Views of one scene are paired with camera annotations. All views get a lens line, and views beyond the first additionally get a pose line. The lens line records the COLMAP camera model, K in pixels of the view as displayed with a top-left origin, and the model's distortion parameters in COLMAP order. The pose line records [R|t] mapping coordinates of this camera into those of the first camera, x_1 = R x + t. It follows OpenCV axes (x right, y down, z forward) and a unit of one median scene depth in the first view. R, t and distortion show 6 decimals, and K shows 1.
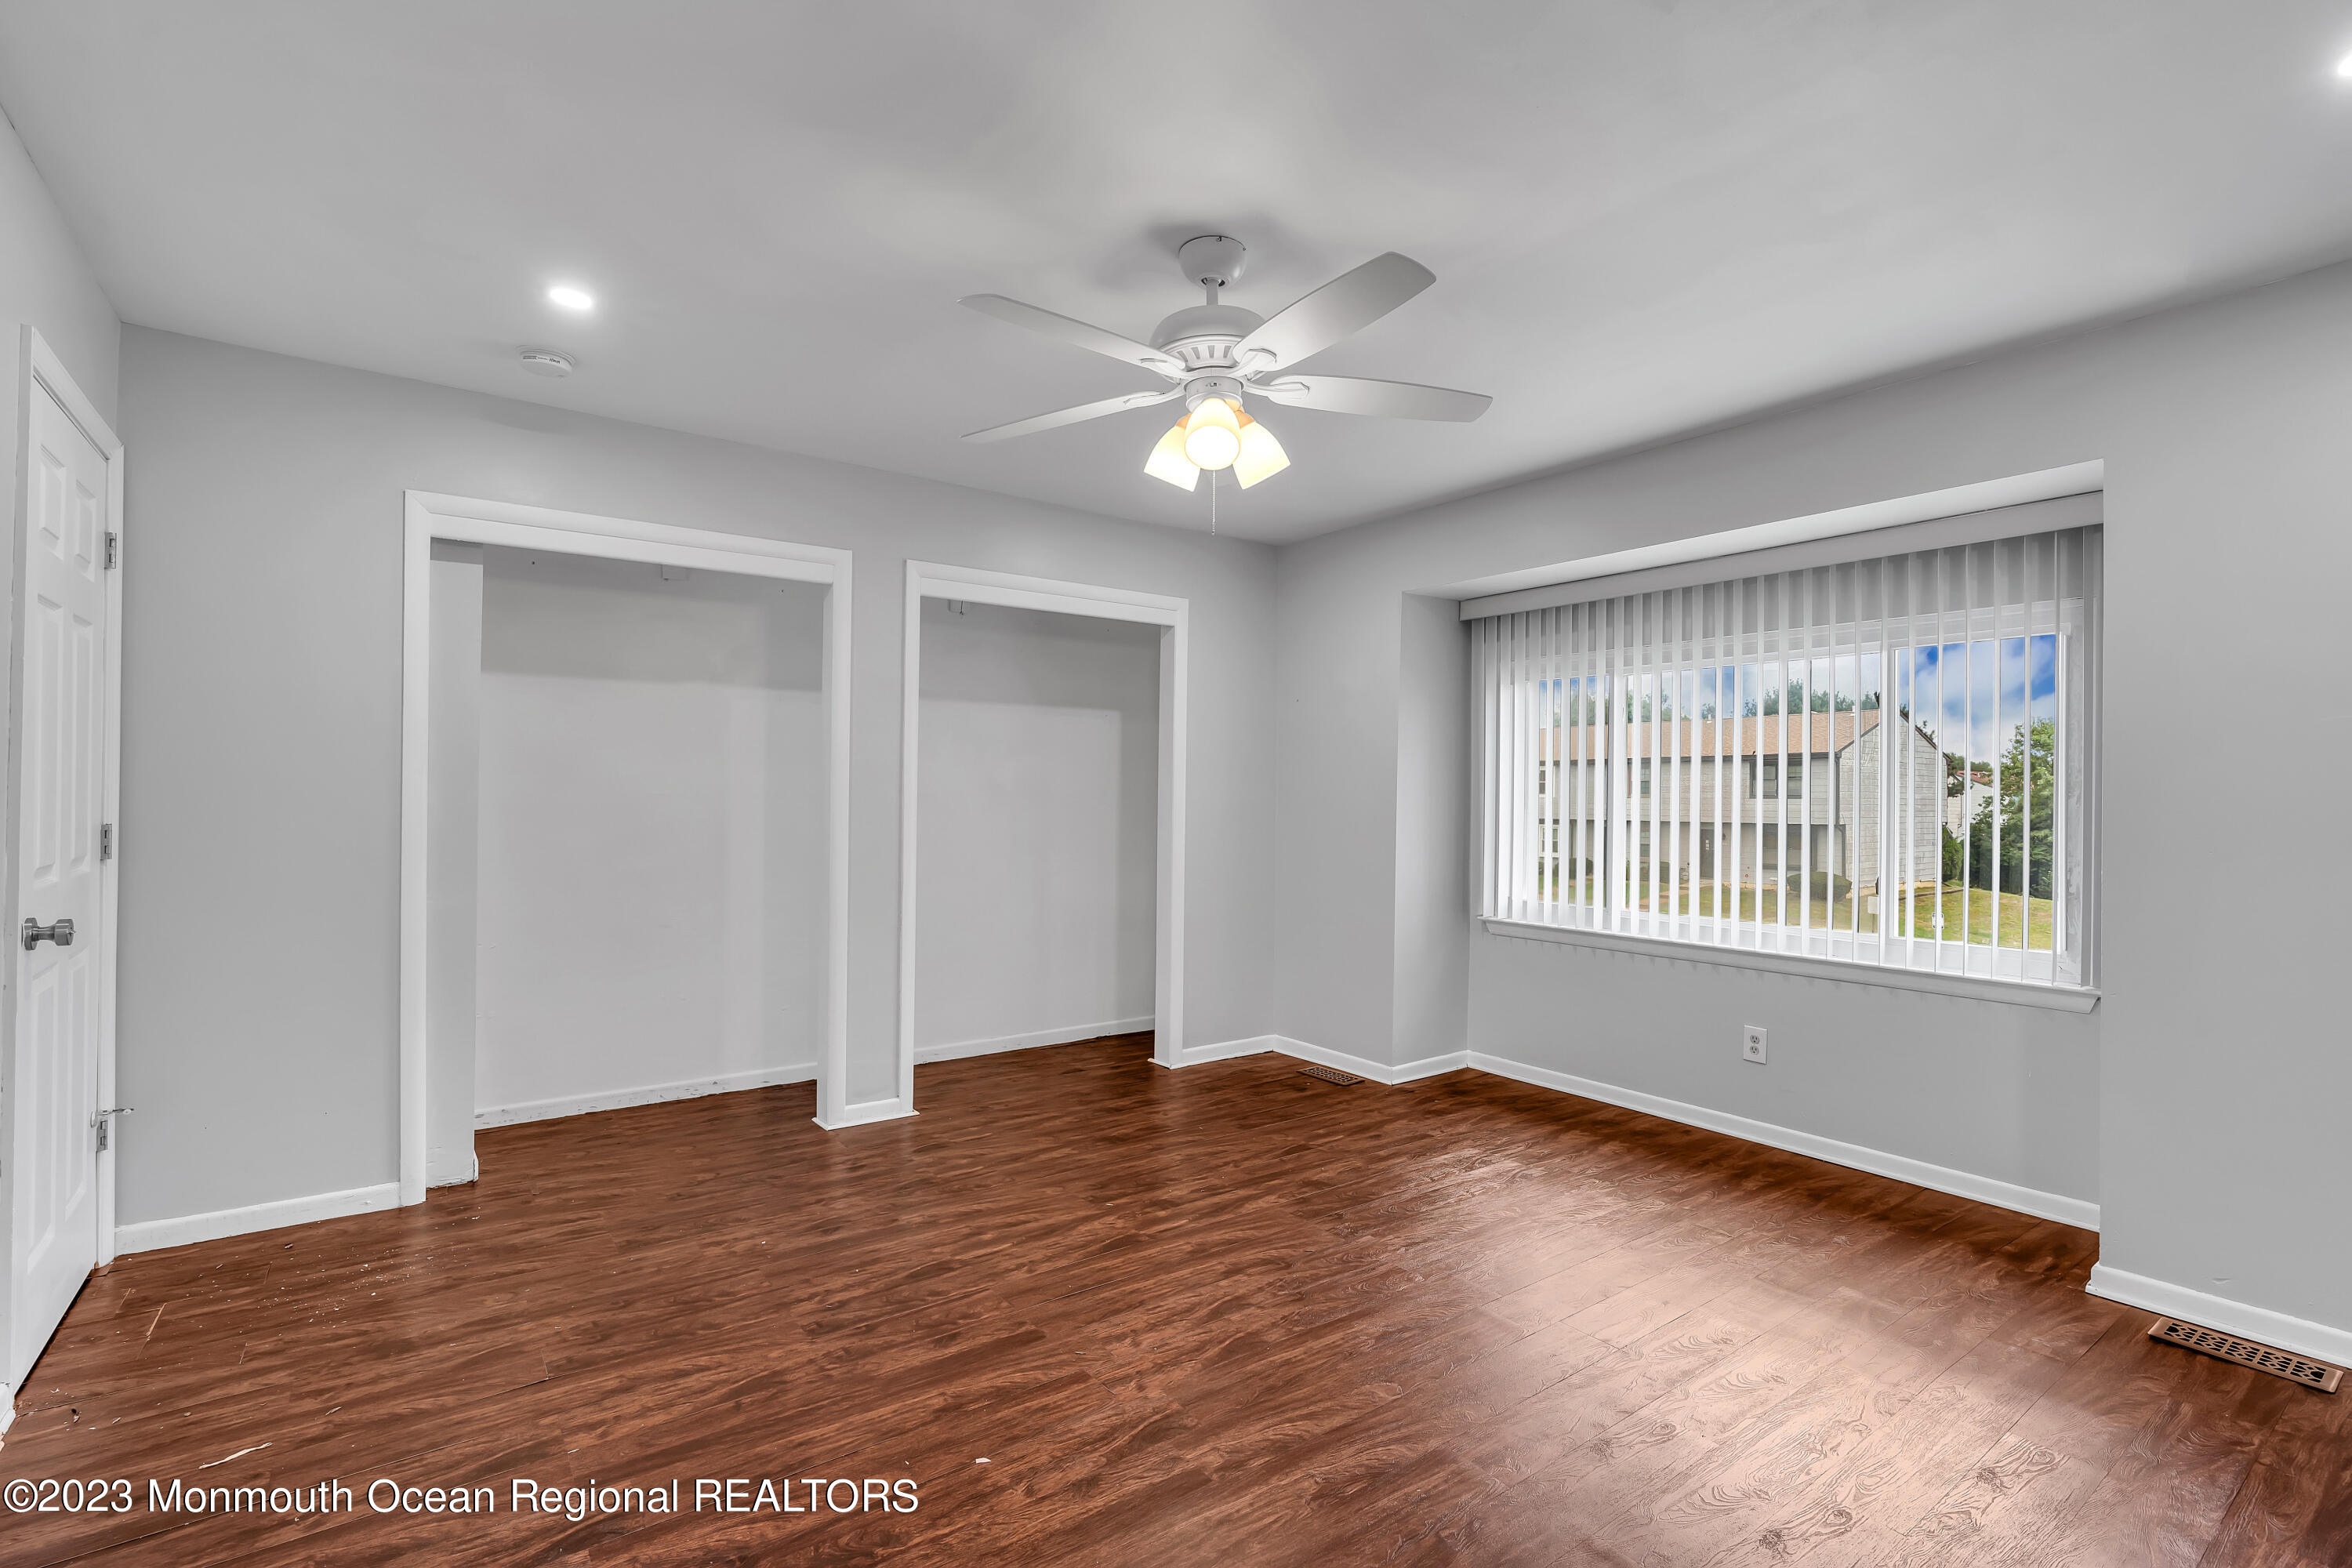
lens RADIAL K [[1061.2, 0, 1190.3], [0, 1061.2, 788.4], [0, 0, 1]] dist [-0.008685, 0.001108]
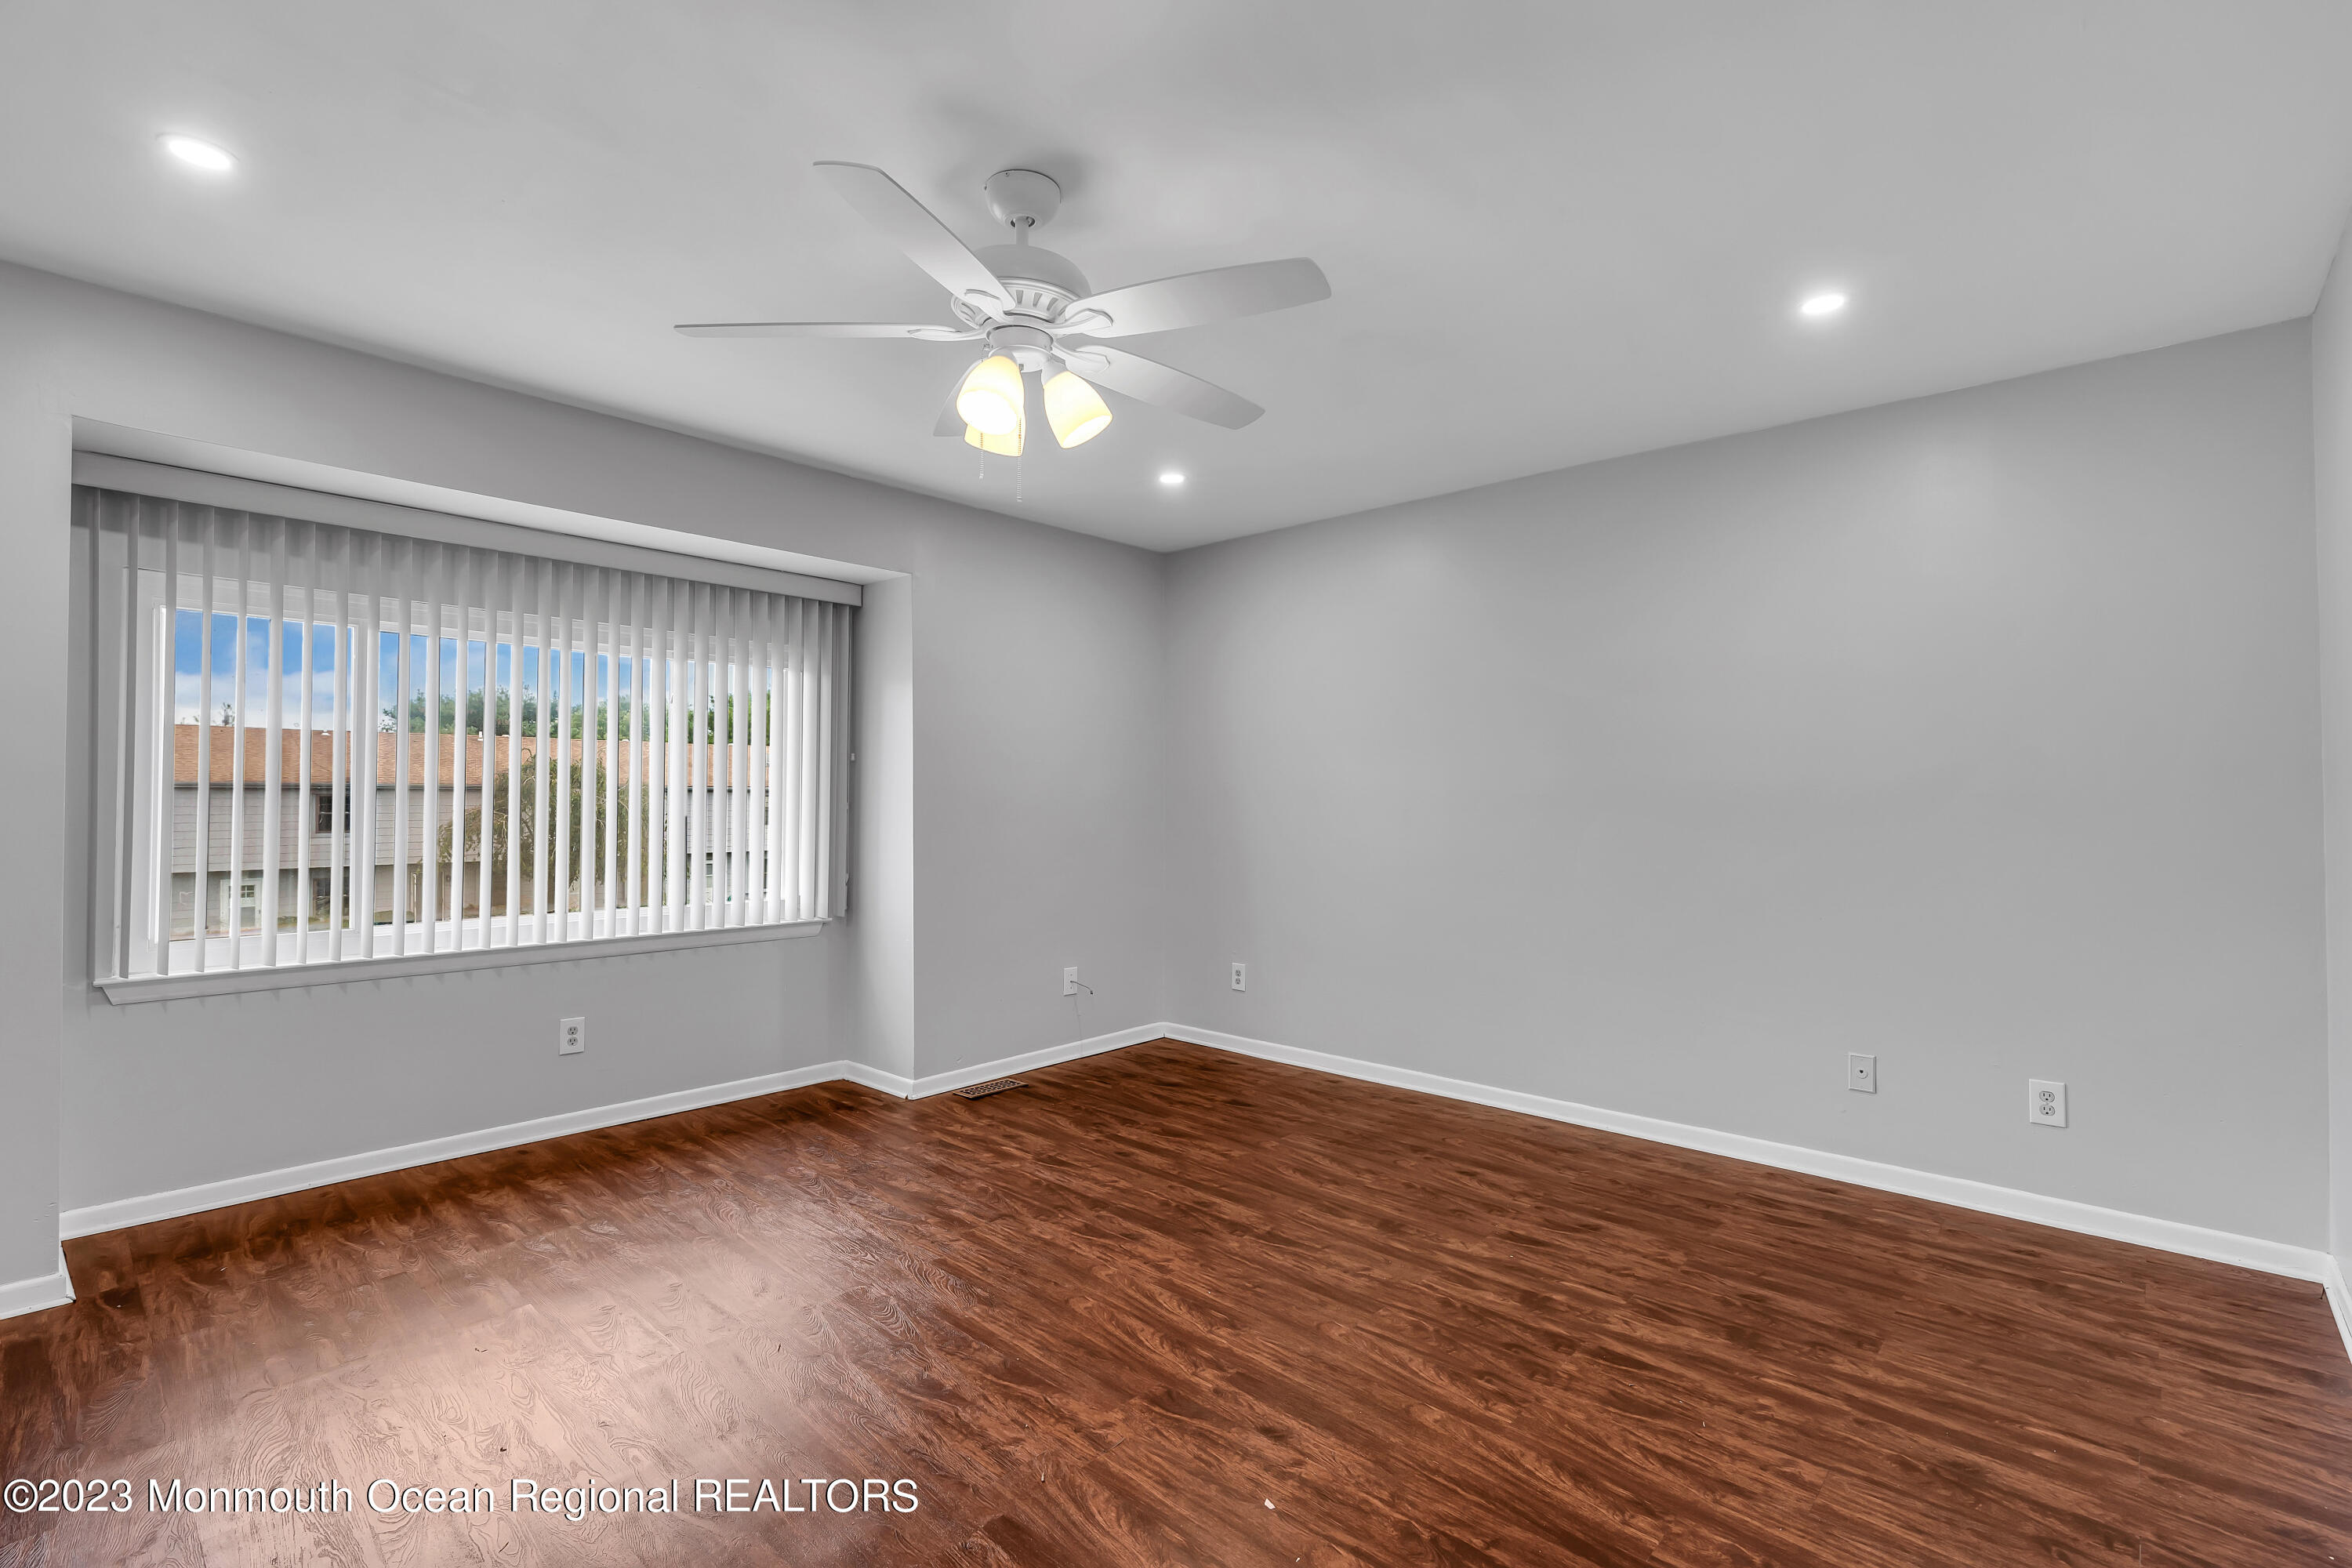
lens RADIAL K [[1061.2, 0, 1190.4], [0, 1061.2, 787.4], [0, 0, 1]] dist [-0.008685, 0.001108]
pose [[-0.195955, -0.002520, 0.980610, -0.636481], [-0.011302, 0.999936, 0.000311, 0.003503], [-0.980548, -0.011022, -0.195971, 0.732447]]
